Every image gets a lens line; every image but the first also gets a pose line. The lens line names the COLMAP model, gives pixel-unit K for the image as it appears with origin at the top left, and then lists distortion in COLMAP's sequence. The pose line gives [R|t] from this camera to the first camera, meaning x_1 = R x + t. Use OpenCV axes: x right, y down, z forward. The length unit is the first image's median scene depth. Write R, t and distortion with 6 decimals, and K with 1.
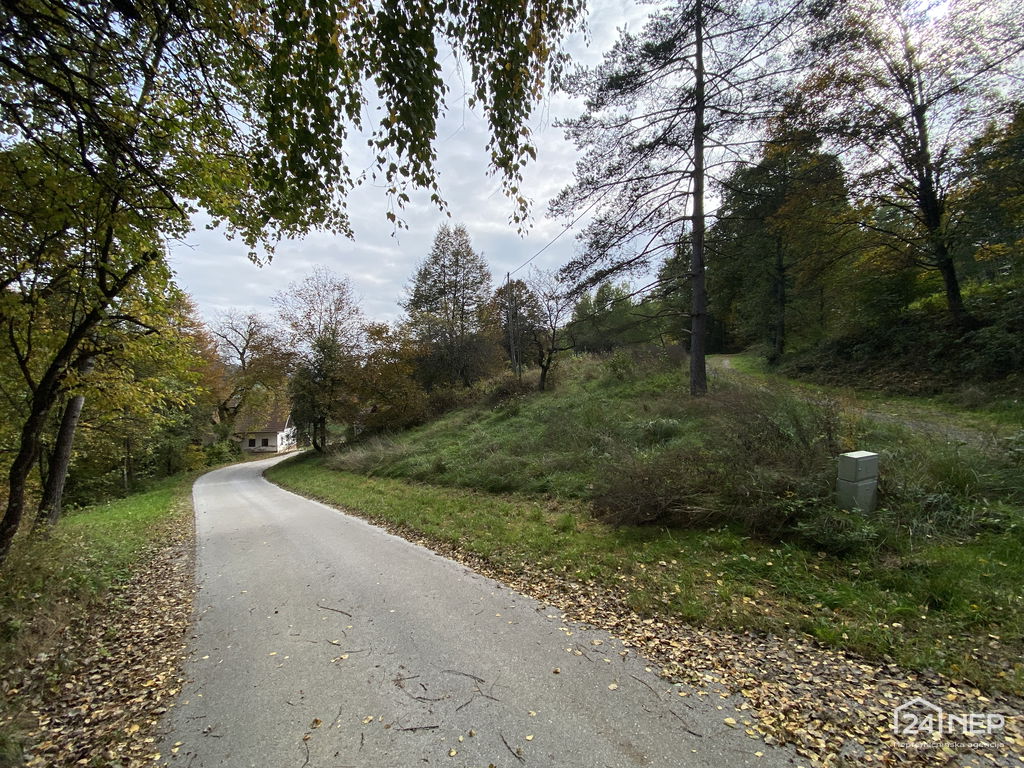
lens RADIAL K [[414.4, 0, 512.8], [0, 414.4, 382.9], [0, 0, 1]] dist [-0.001854, -0.000746]
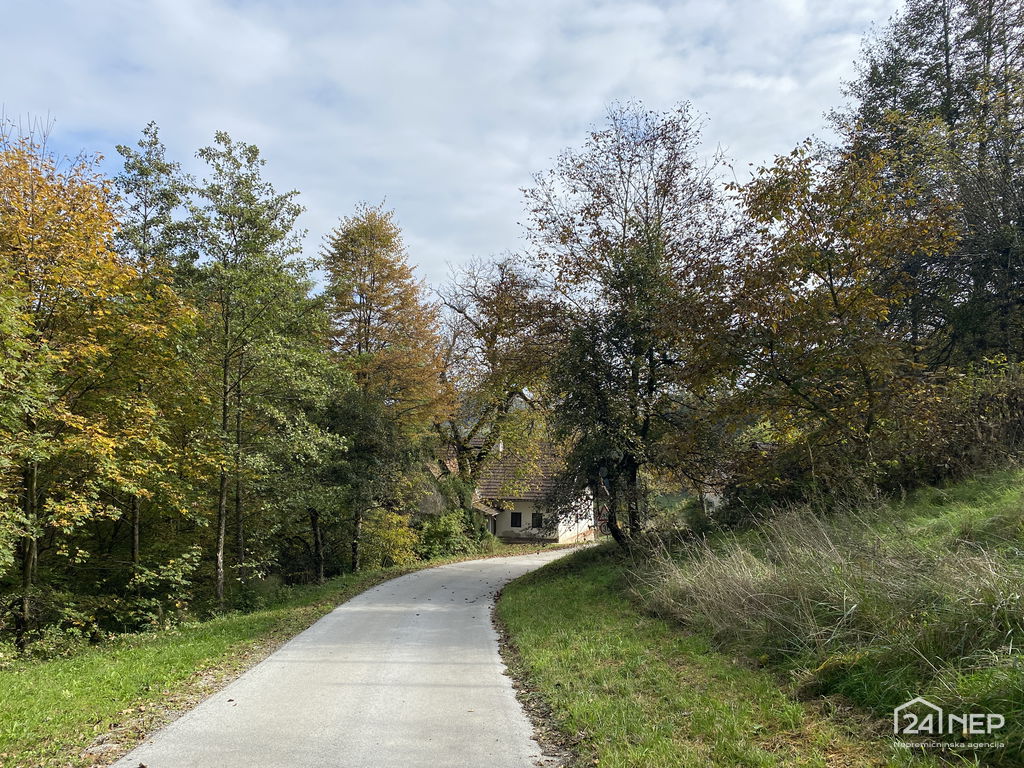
lens RADIAL K [[774.6, 0, 511.5], [0, 774.6, 383.2], [0, 0, 1]] dist [-0.001004, -0.001914]
pose [[0.825082, -0.036524, -0.563831, -0.127460], [0.004897, 0.998333, -0.057505, 0.048885], [0.564992, 0.044686, 0.823886, 0.308635]]
